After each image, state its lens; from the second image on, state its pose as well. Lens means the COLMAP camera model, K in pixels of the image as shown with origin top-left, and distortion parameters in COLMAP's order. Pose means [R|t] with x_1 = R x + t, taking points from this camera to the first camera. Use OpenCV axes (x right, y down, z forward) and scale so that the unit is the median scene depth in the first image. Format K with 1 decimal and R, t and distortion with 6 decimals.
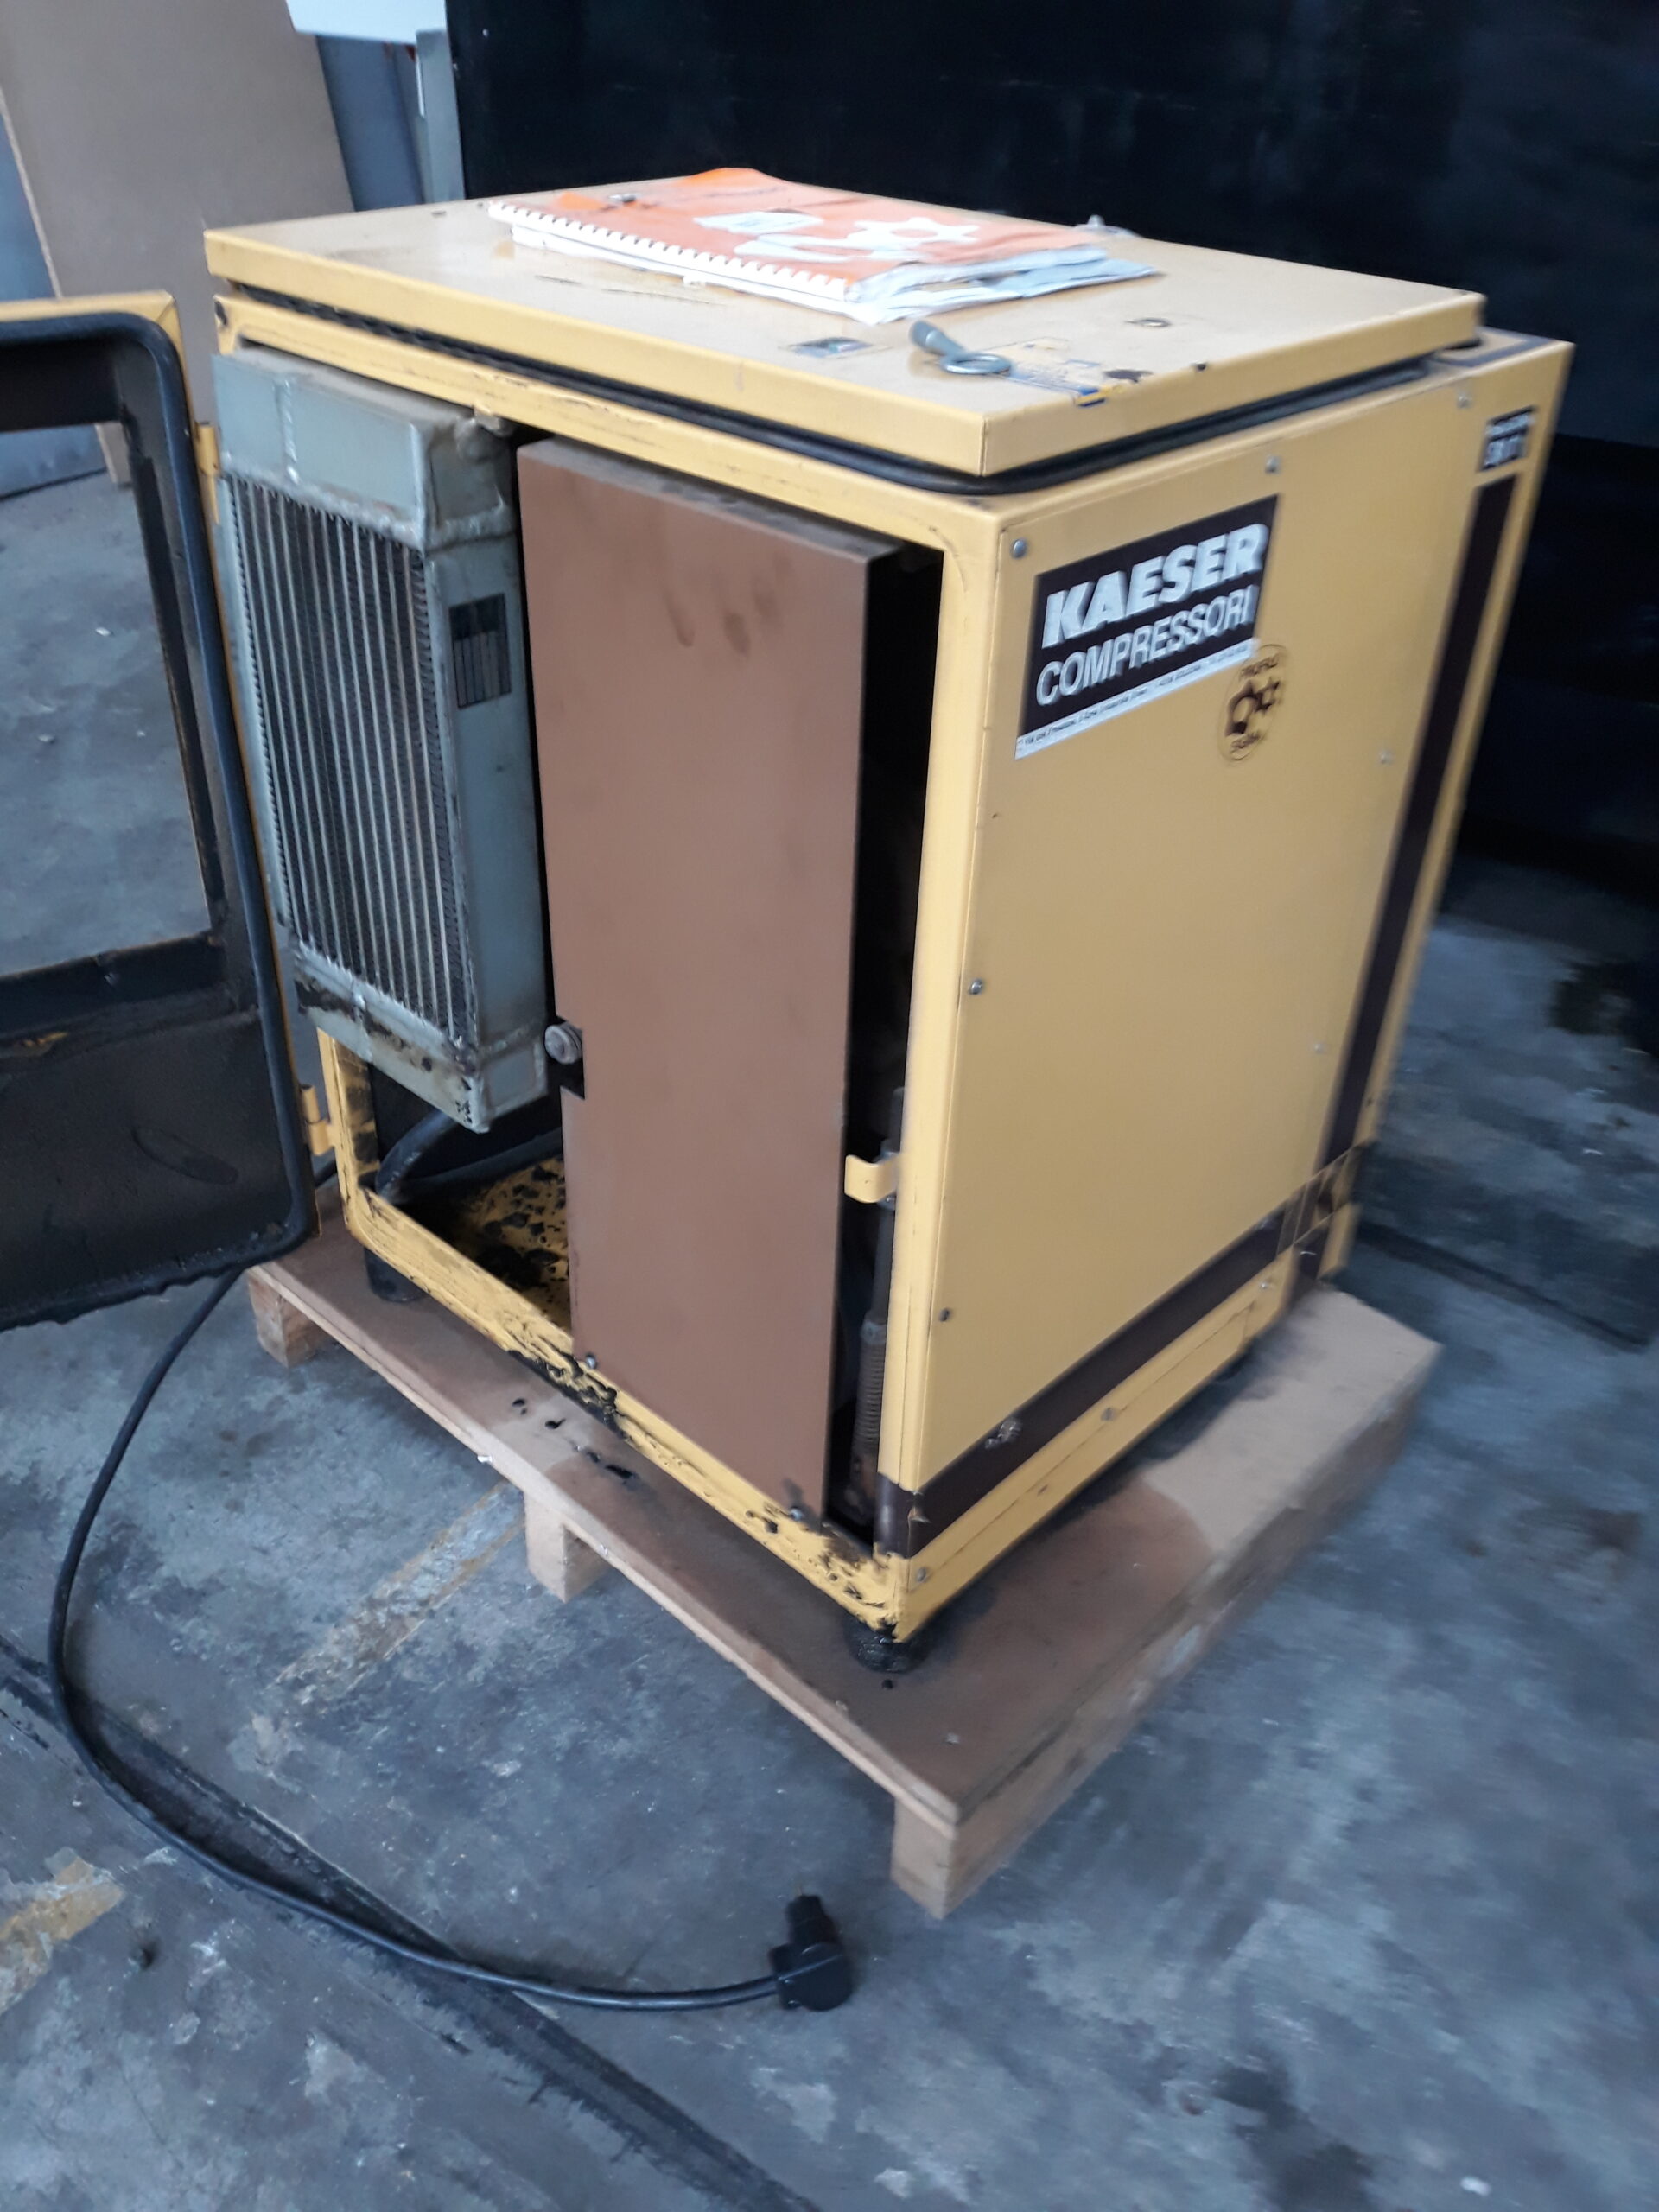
lens RADIAL K [[1844.3, 0, 830.8], [0, 1844.3, 1106.5], [0, 0, 1]] dist [-0.016290, 0.007496]
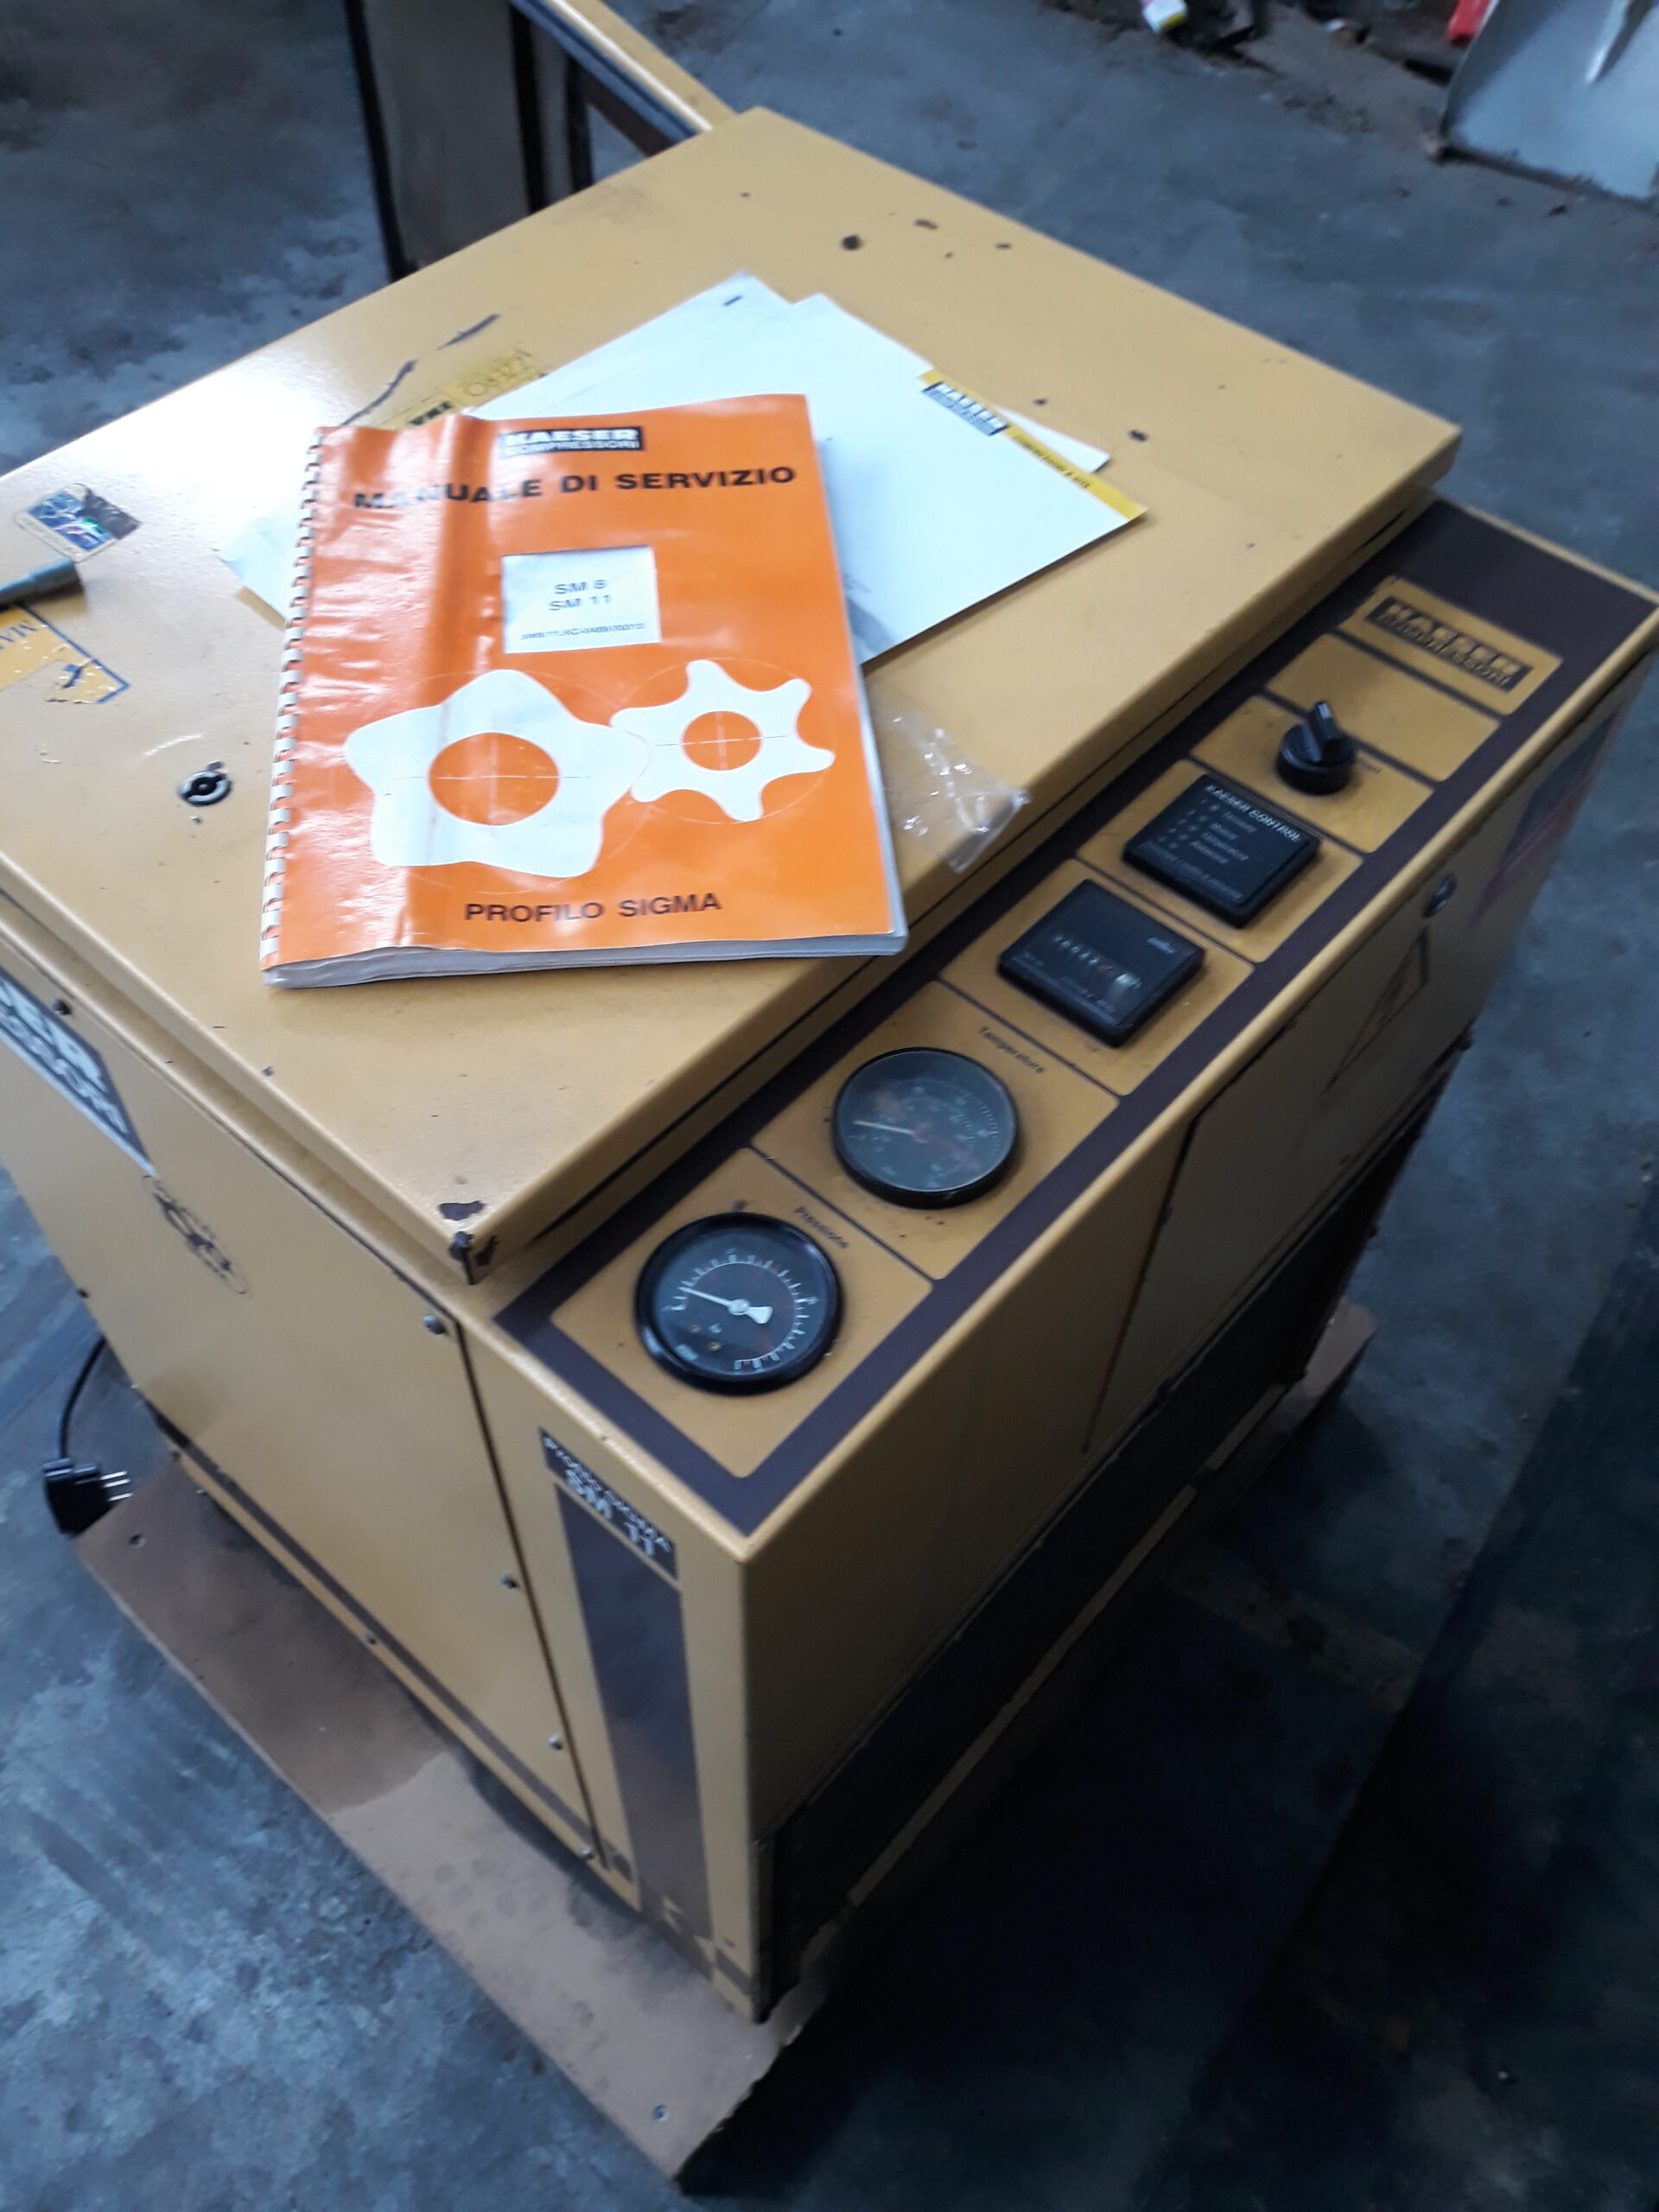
lens RADIAL K [[1844.3, 0, 828.3], [0, 1844.3, 1105.7], [0, 0, 1]] dist [-0.016290, 0.007496]
pose [[0.040398, 0.790769, -0.610781, 0.530681], [-0.575545, 0.518100, 0.632709, -0.721556], [0.816772, 0.325972, 0.476053, 0.670769]]
